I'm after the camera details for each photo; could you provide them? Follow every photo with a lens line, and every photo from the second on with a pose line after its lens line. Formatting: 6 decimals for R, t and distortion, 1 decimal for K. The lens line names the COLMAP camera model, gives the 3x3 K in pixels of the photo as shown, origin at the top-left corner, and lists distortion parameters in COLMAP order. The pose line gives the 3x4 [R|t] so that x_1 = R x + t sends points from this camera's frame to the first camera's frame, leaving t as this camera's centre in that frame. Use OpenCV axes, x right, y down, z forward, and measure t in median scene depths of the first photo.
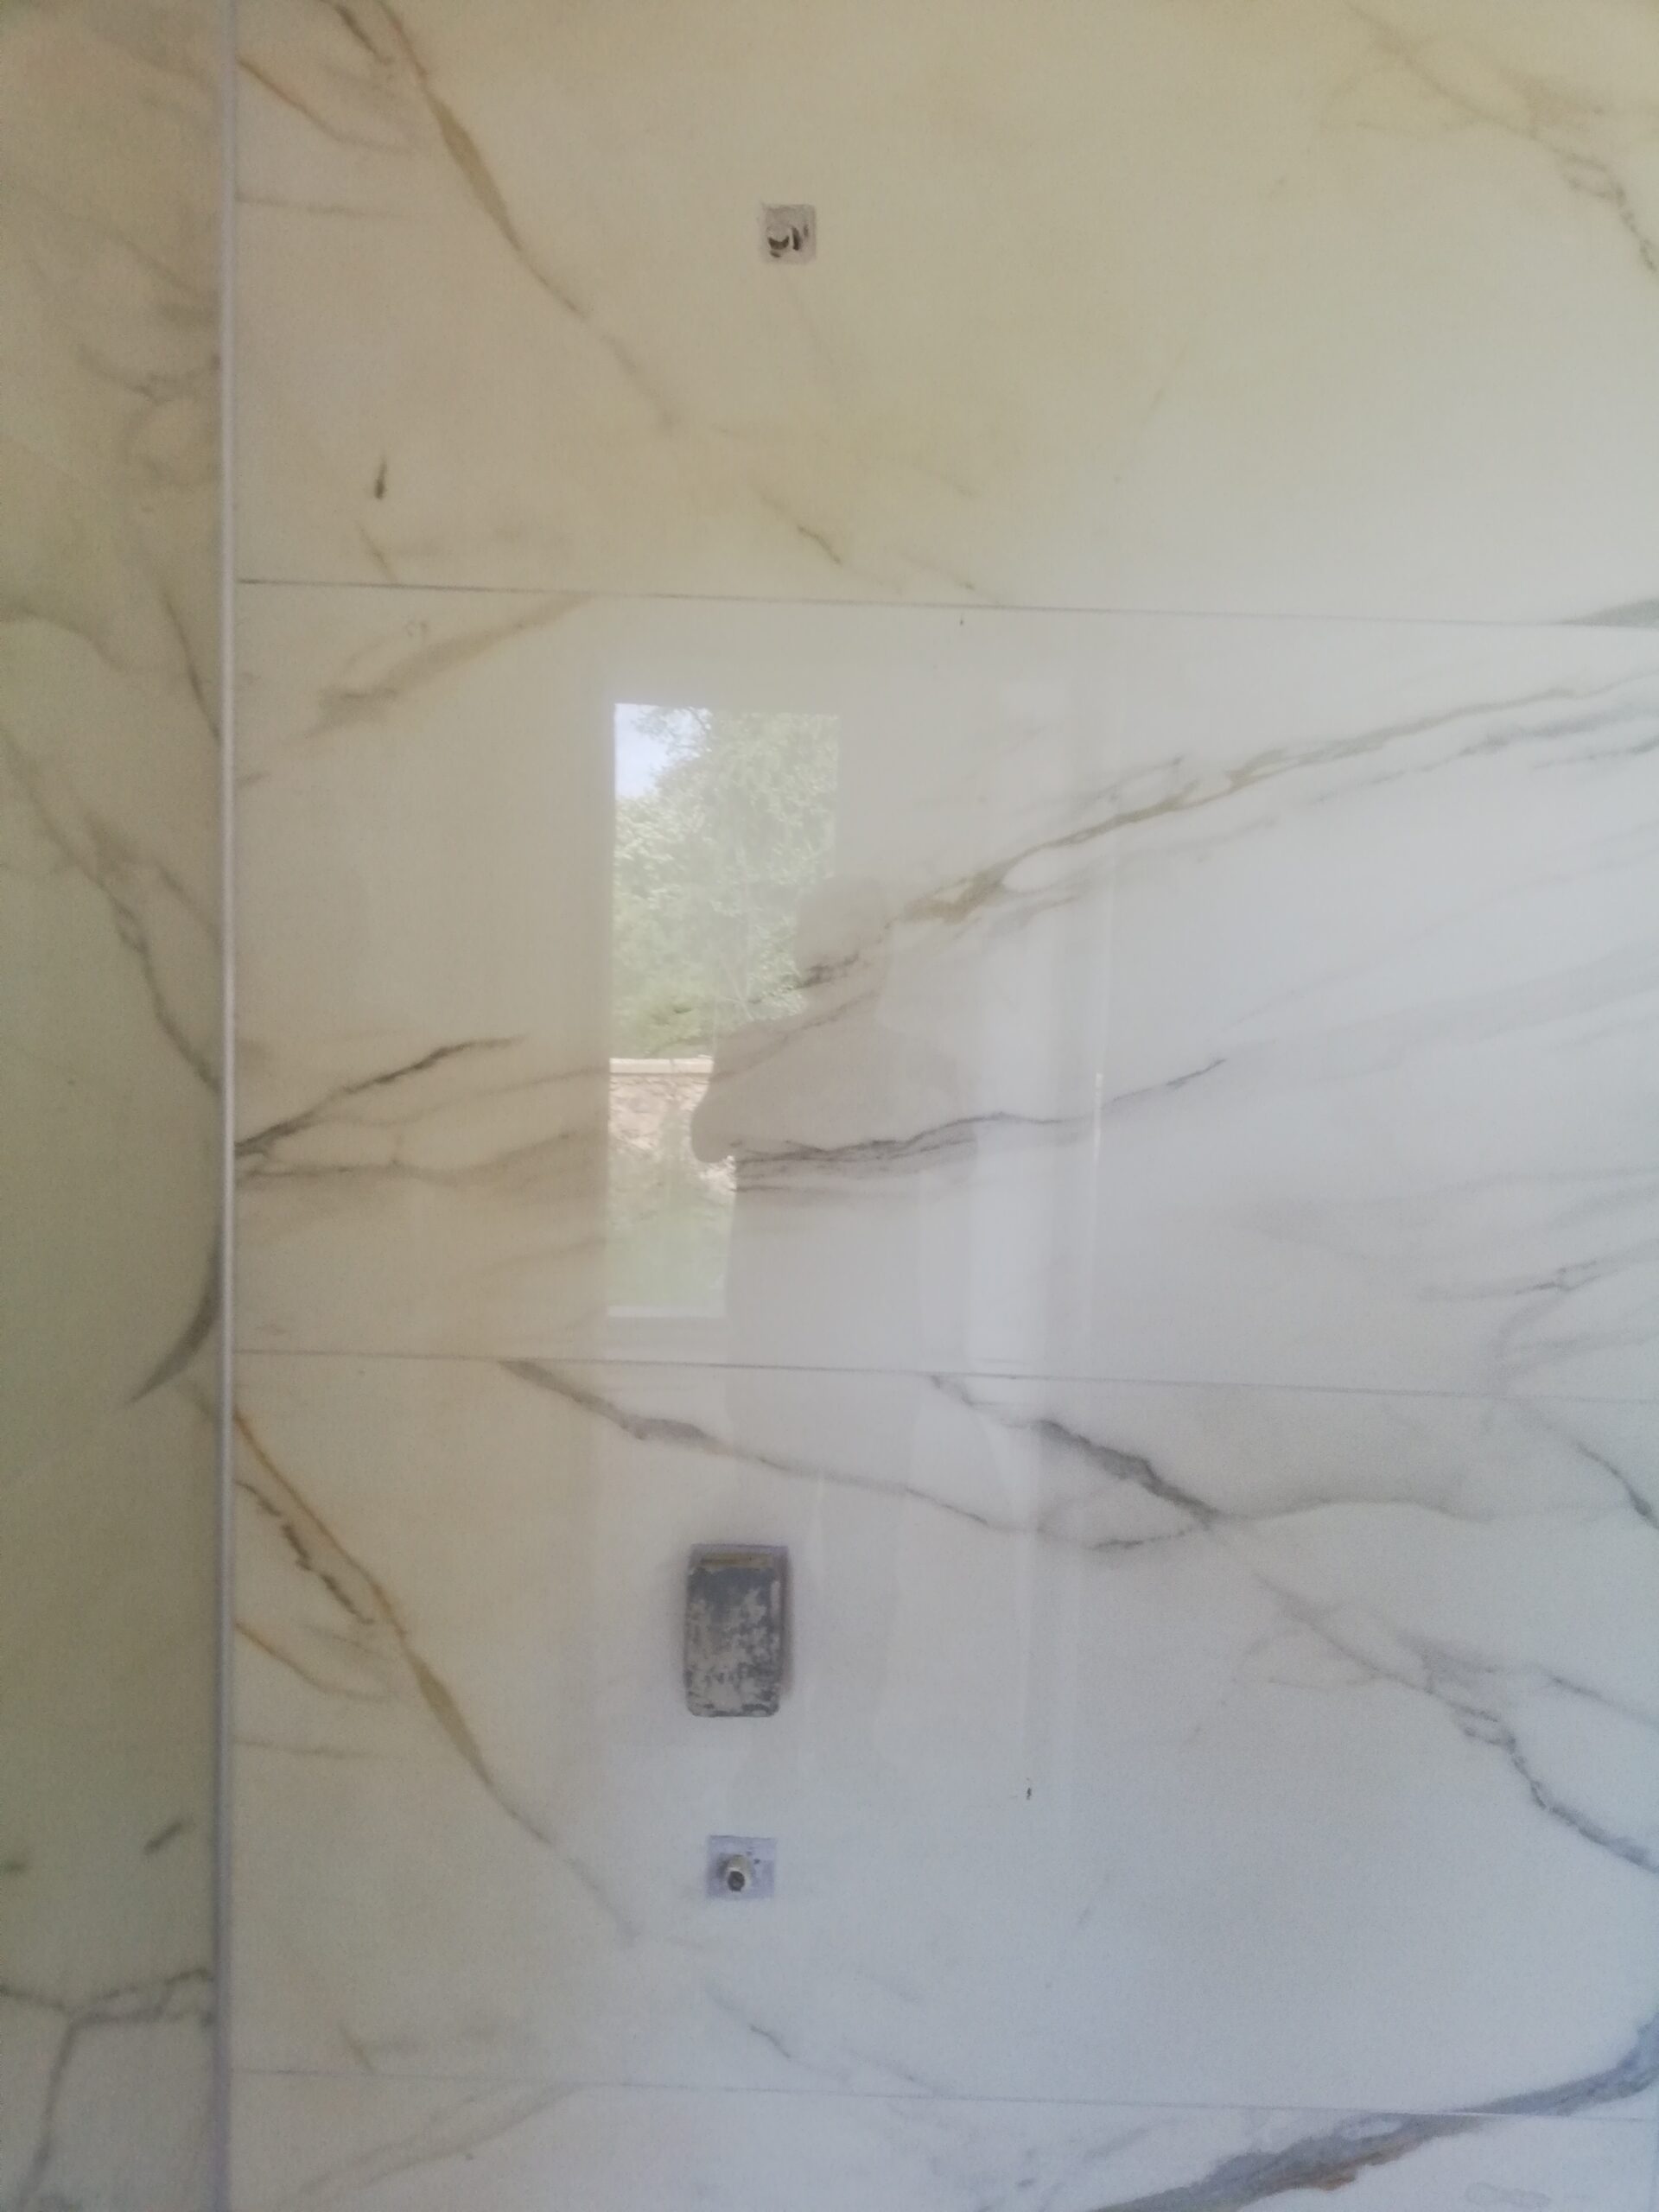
lens RADIAL K [[1695.1, 0, 819.5], [0, 1695.1, 1092.3], [0, 0, 1]] dist [0.061781, -0.101366]
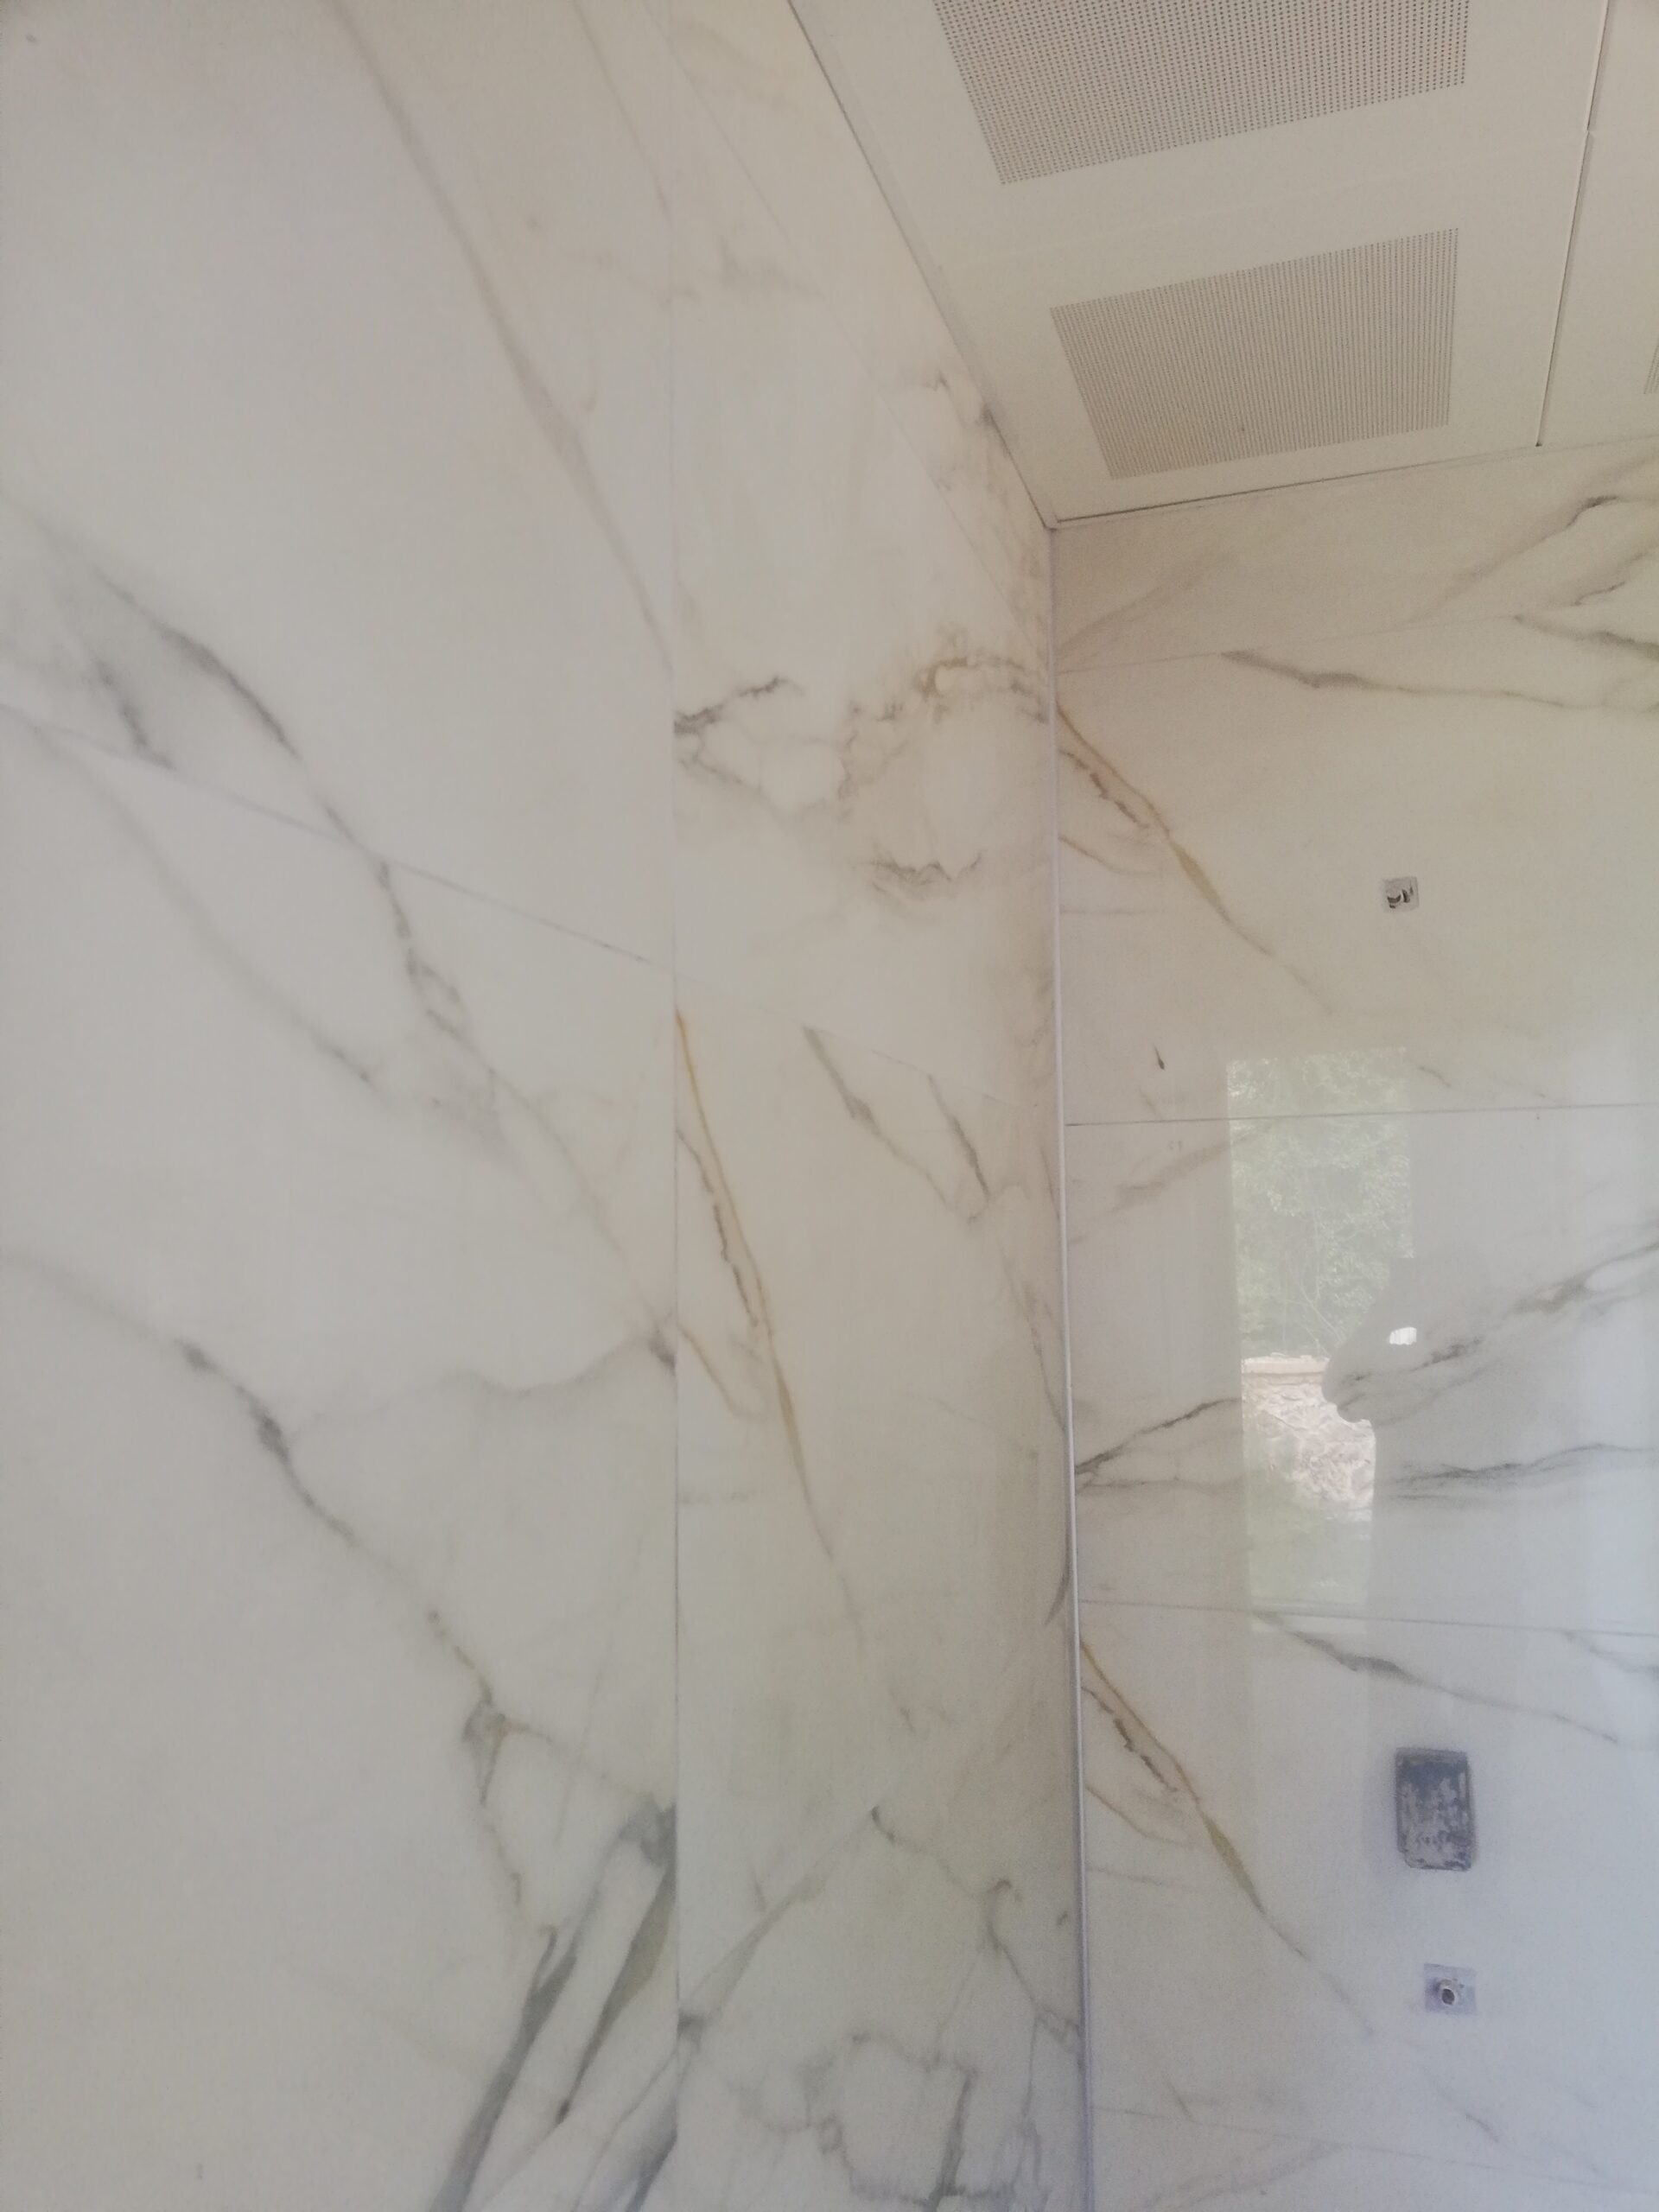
lens RADIAL K [[1689.2, 0, 797.2], [0, 1689.2, 1099.7], [0, 0, 1]] dist [0.060543, -0.096340]
pose [[0.944963, -0.072689, -0.319000, -0.055089], [0.016682, 0.984444, -0.174905, -0.034589], [0.326751, 0.159957, 0.931476, -0.630906]]
